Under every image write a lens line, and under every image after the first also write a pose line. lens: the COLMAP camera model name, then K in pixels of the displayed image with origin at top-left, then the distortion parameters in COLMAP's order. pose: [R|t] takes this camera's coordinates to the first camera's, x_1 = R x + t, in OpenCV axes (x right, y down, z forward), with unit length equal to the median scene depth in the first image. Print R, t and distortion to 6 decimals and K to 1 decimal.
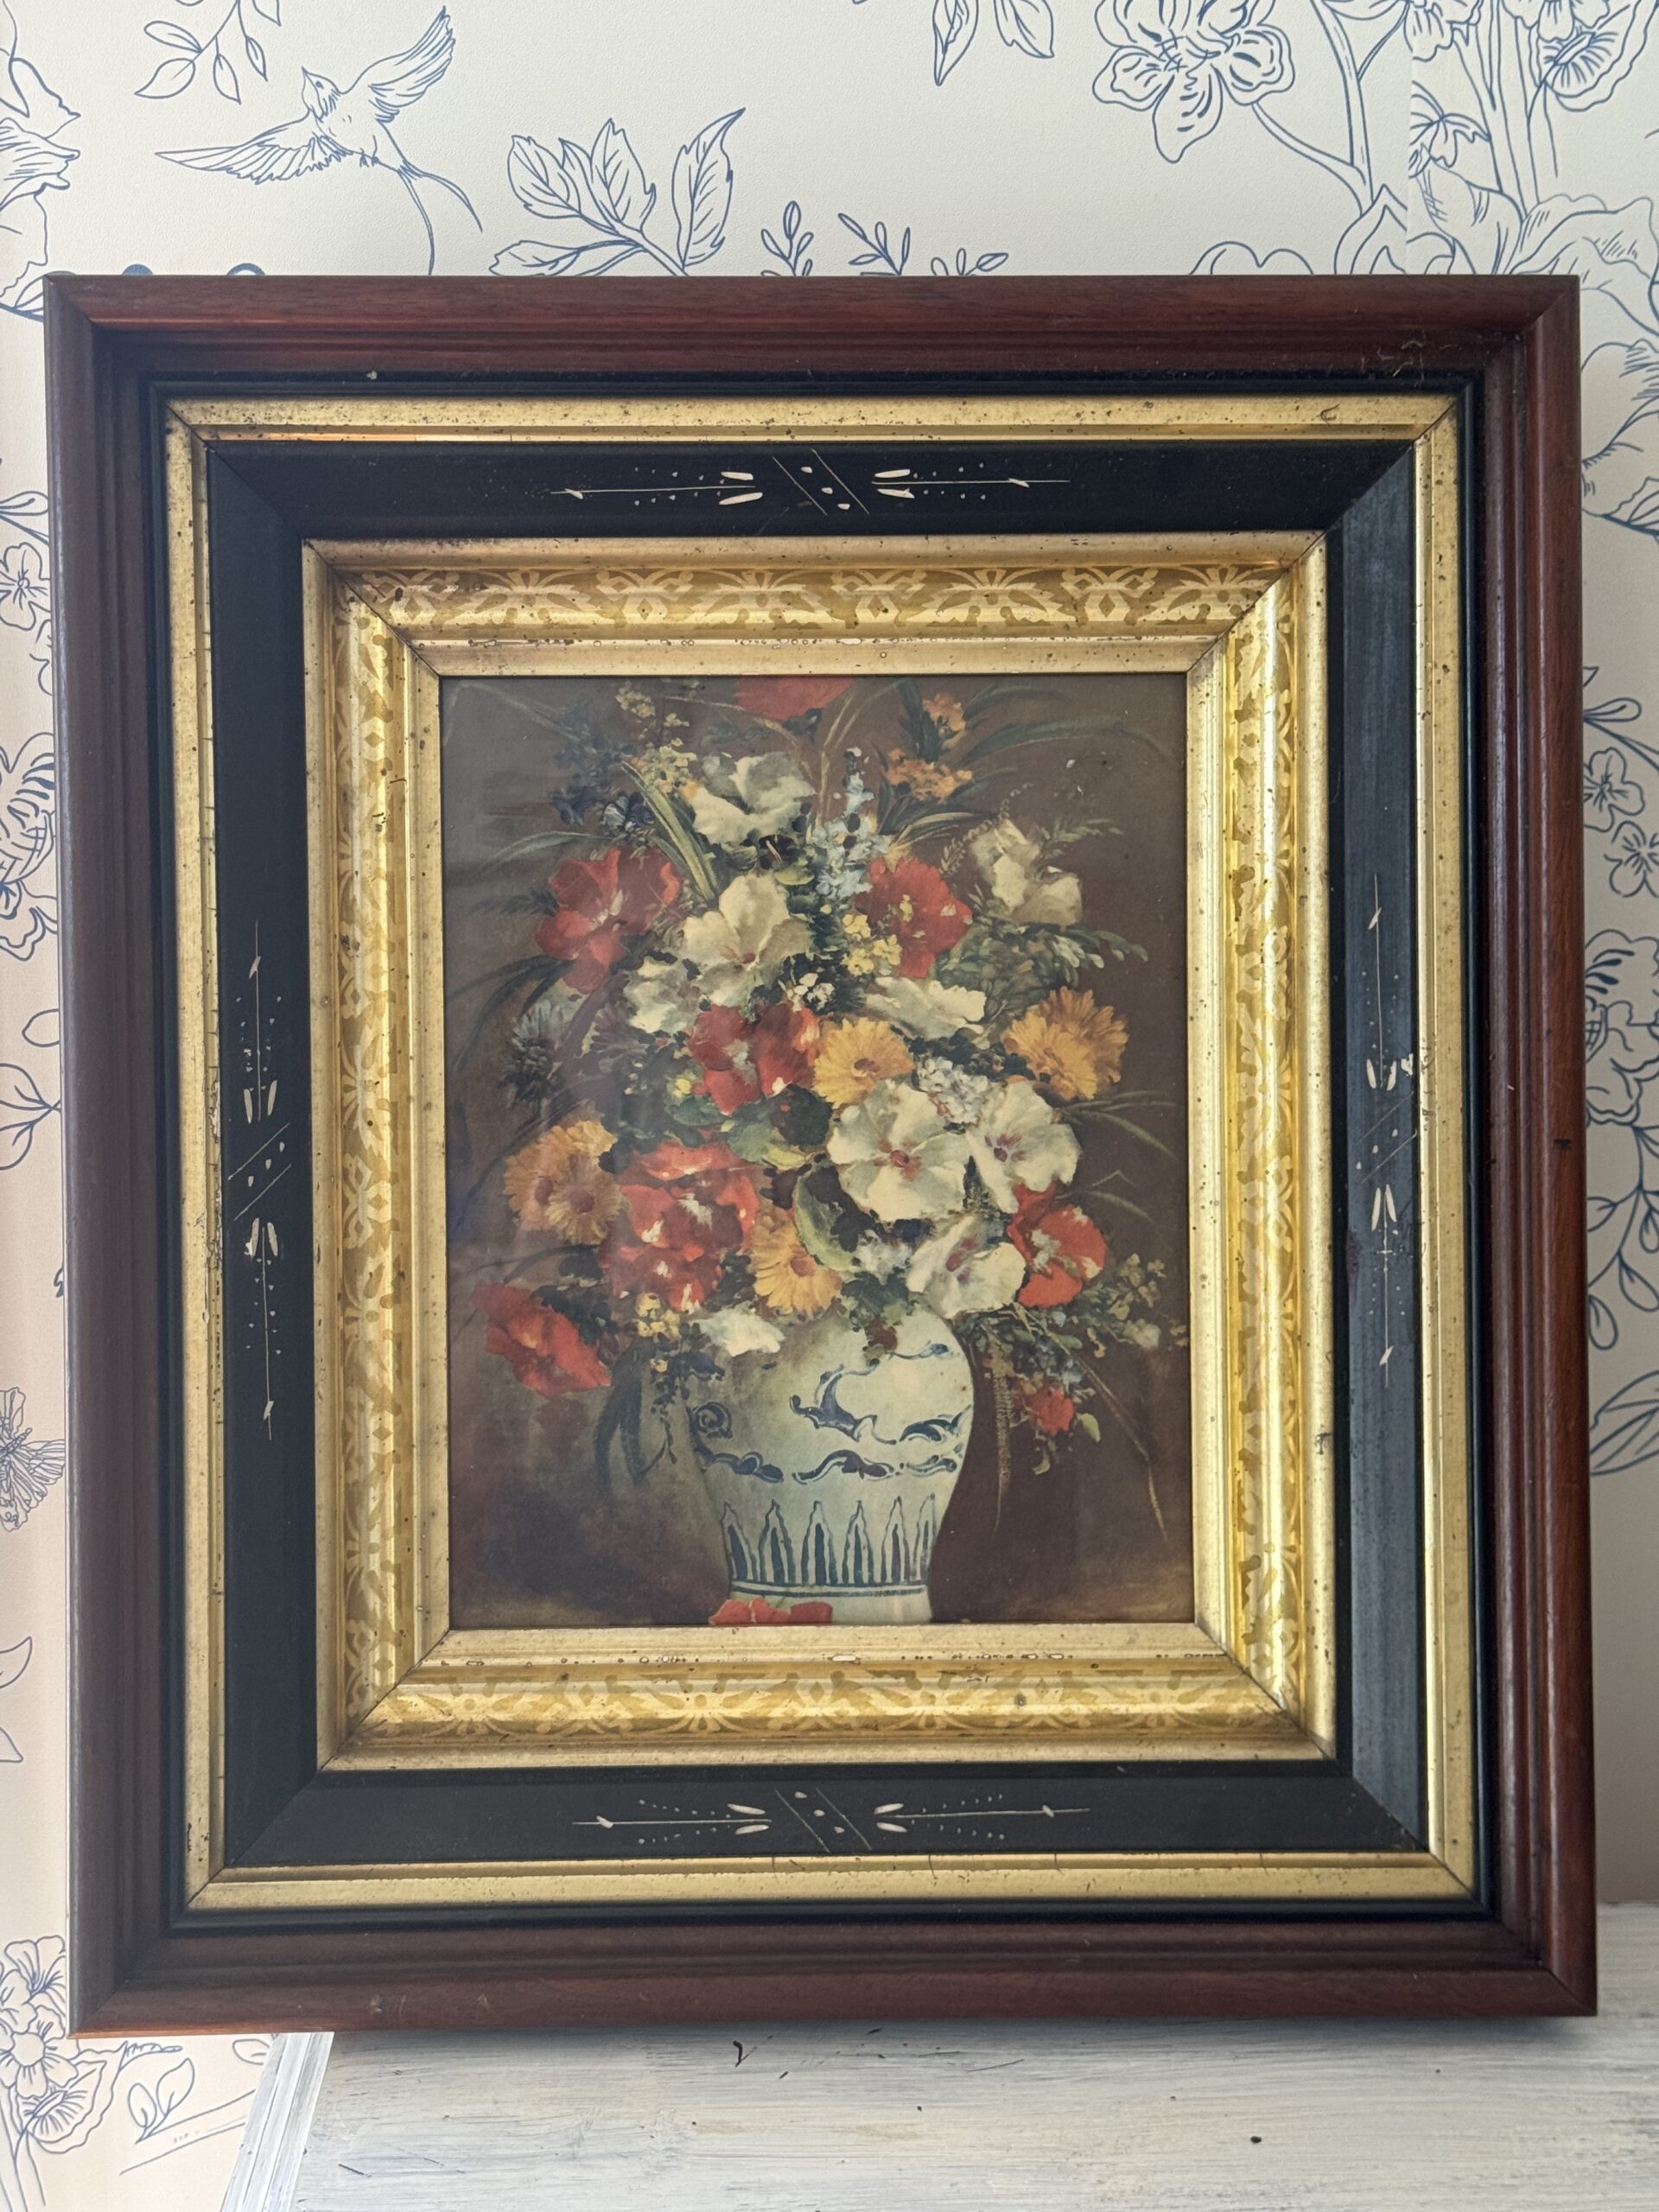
lens RADIAL K [[3110.8, 0, 819.4], [0, 3110.8, 1101.0], [0, 0, 1]] dist [0.079607, 0.000000]
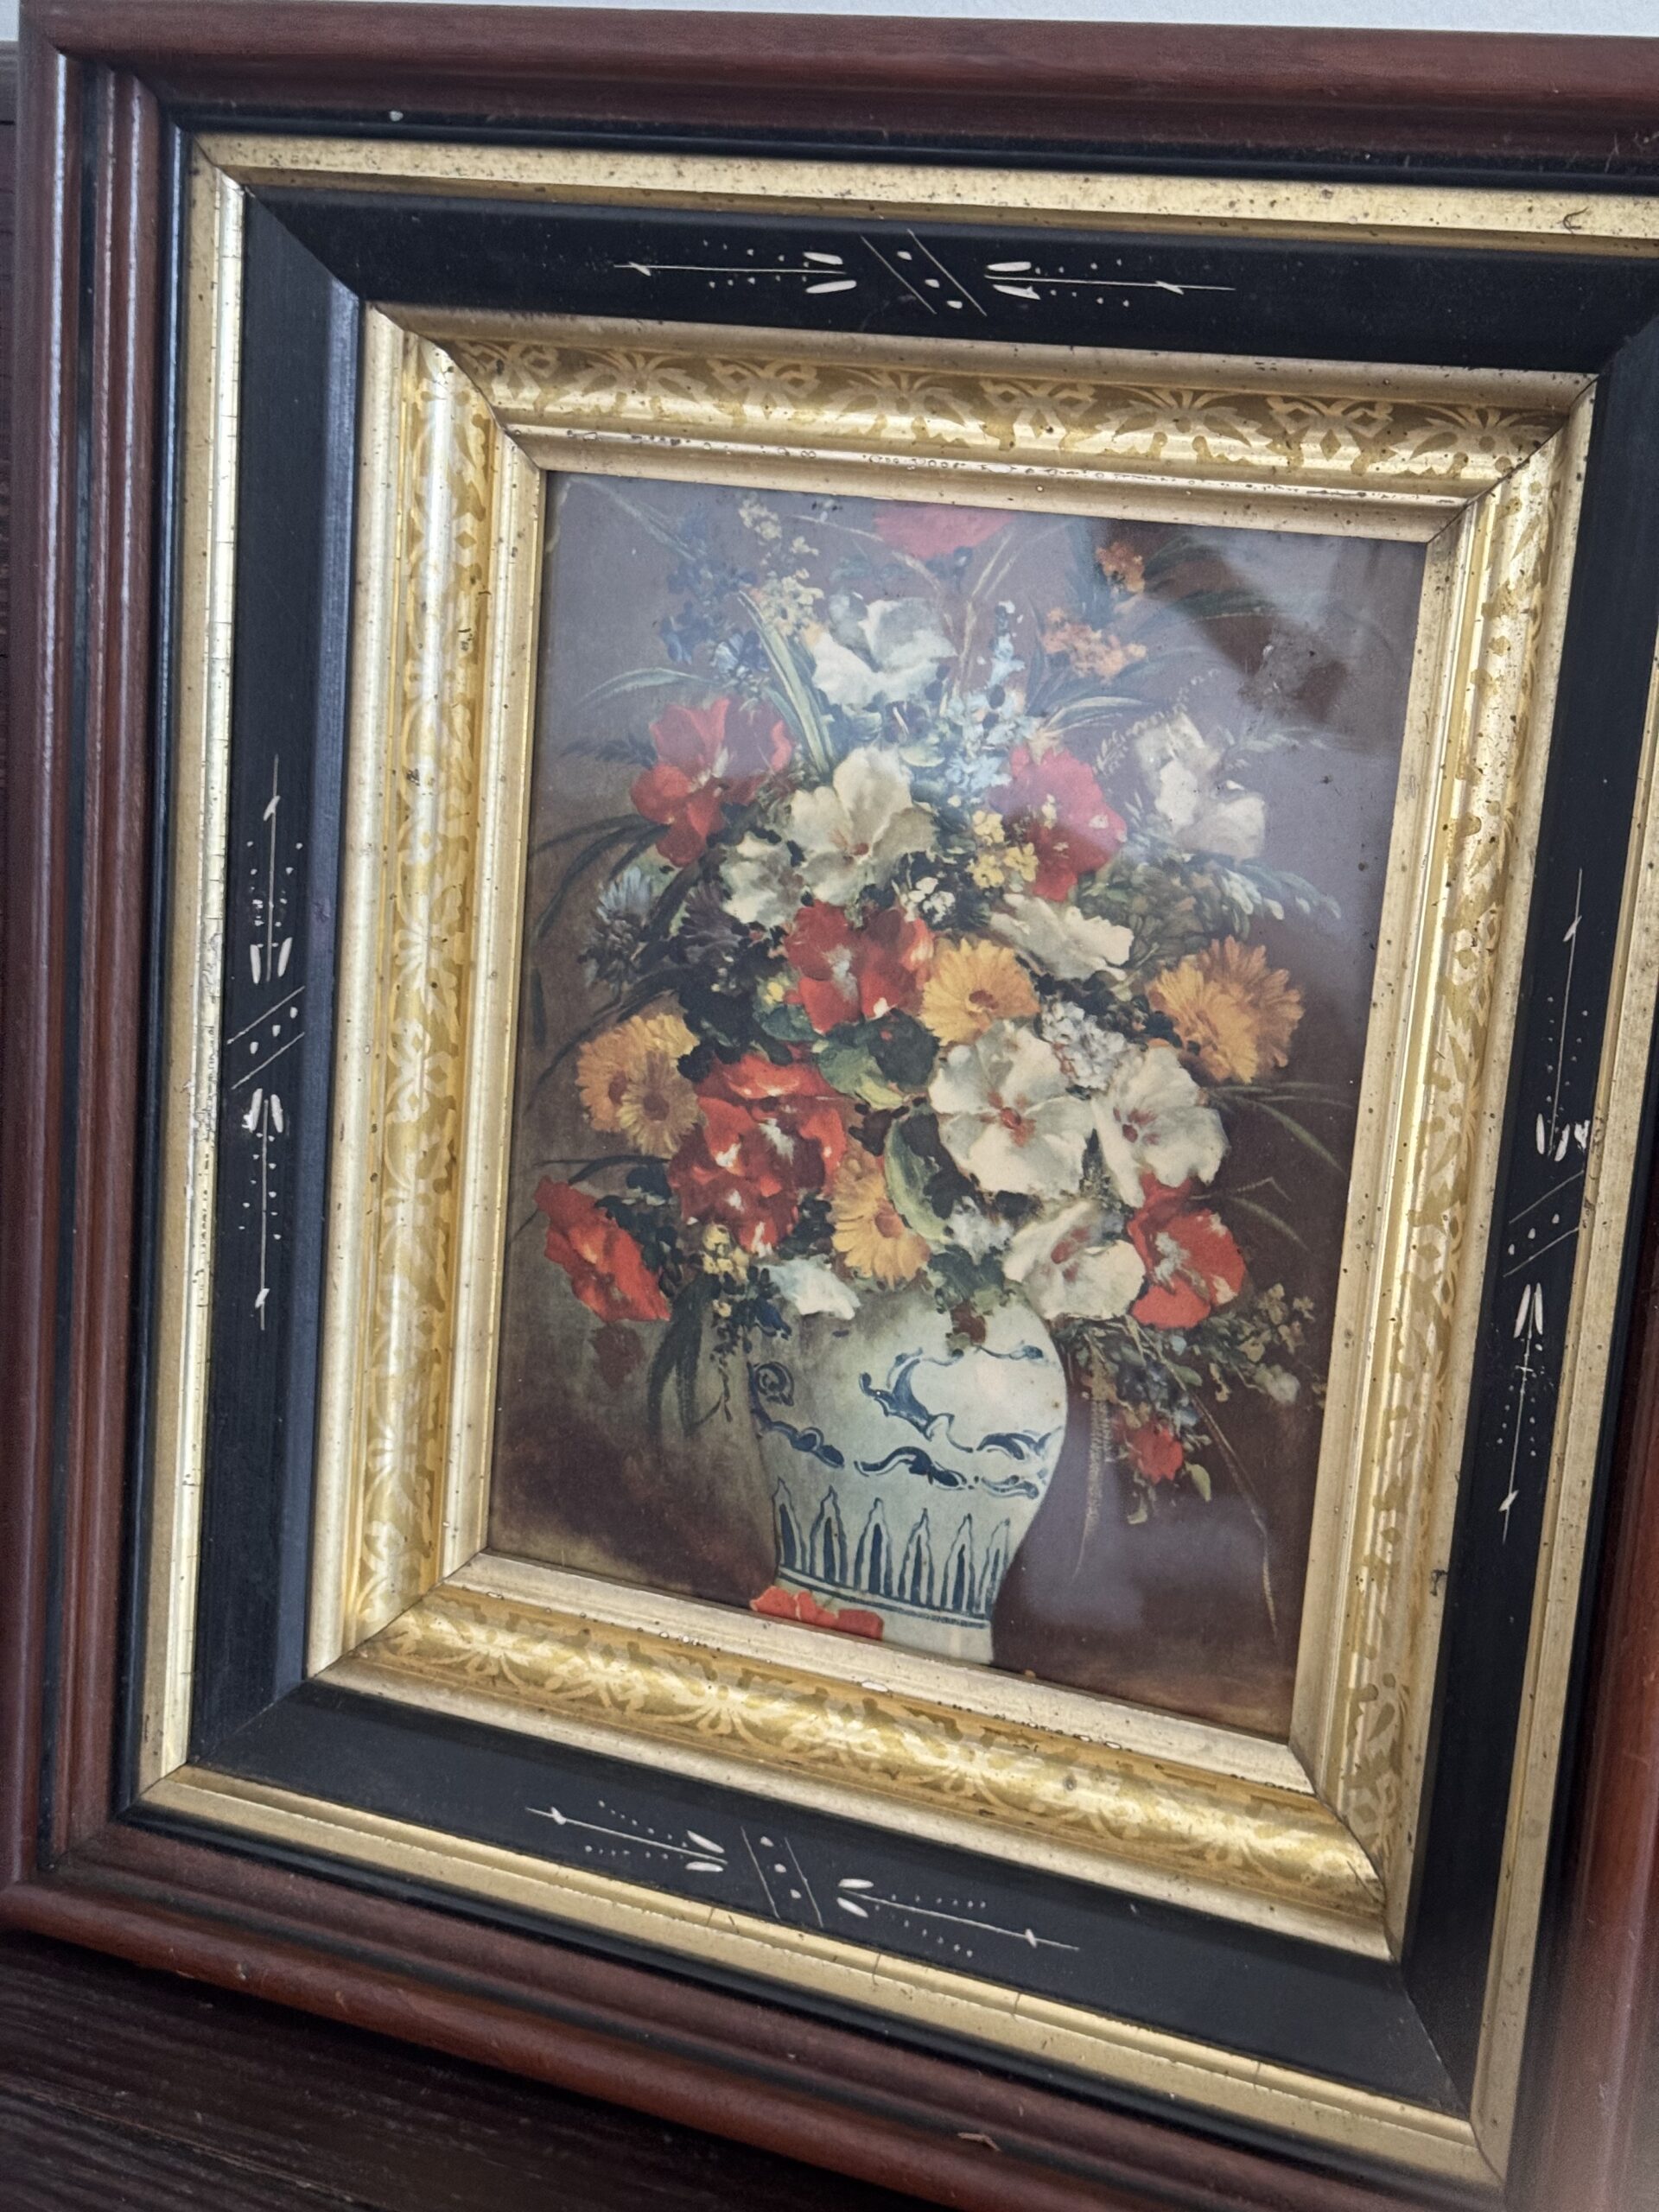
lens RADIAL K [[3110.8, 0, 832.4], [0, 3110.8, 1104.7], [0, 0, 1]] dist [0.079607, 0.000000]
pose [[0.906566, 0.162127, -0.389684, 0.299355], [-0.090264, 0.976393, 0.196235, -0.139884], [0.412300, -0.142725, 0.899799, 0.252450]]
